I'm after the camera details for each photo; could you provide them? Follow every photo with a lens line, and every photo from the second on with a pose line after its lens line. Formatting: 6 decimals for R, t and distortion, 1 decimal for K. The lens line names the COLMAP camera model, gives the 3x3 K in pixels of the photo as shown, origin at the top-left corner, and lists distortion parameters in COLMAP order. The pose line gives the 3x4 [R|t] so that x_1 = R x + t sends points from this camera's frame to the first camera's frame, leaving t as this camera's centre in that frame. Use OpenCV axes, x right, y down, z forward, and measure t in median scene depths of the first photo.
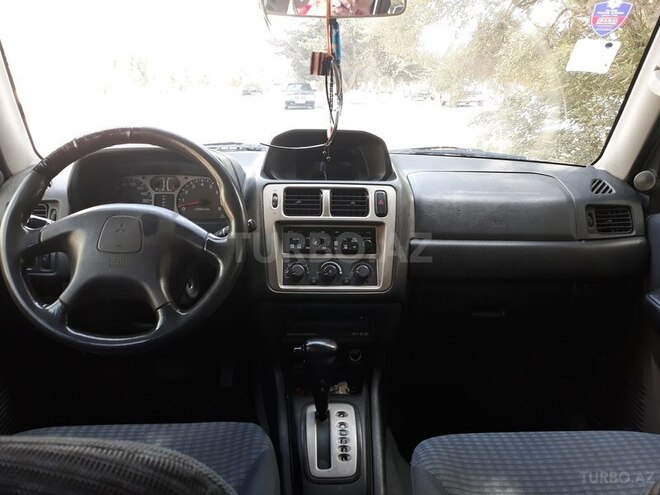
lens RADIAL K [[516.4, 0, 329.7], [0, 516.4, 246.2], [0, 0, 1]] dist [0.001742, -0.001807]
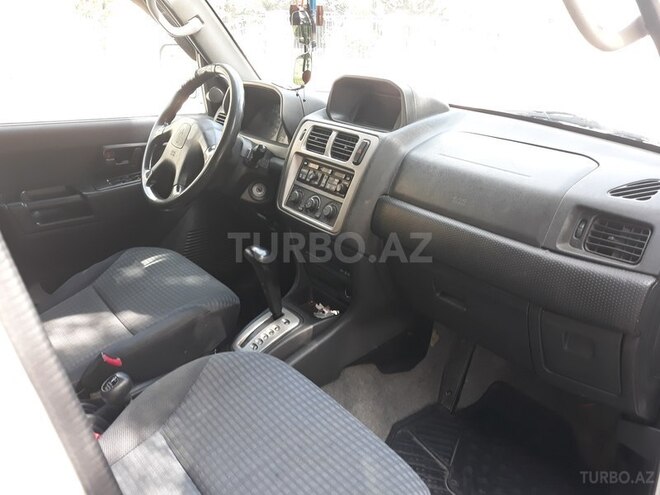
lens RADIAL K [[516.4, 0, 329.7], [0, 516.4, 248.7], [0, 0, 1]] dist [0.001742, -0.001807]
pose [[0.603471, 0.302249, -0.737881, 0.870546], [-0.225936, 0.952266, 0.205284, -0.096401], [0.764706, 0.042831, 0.642954, 0.301202]]
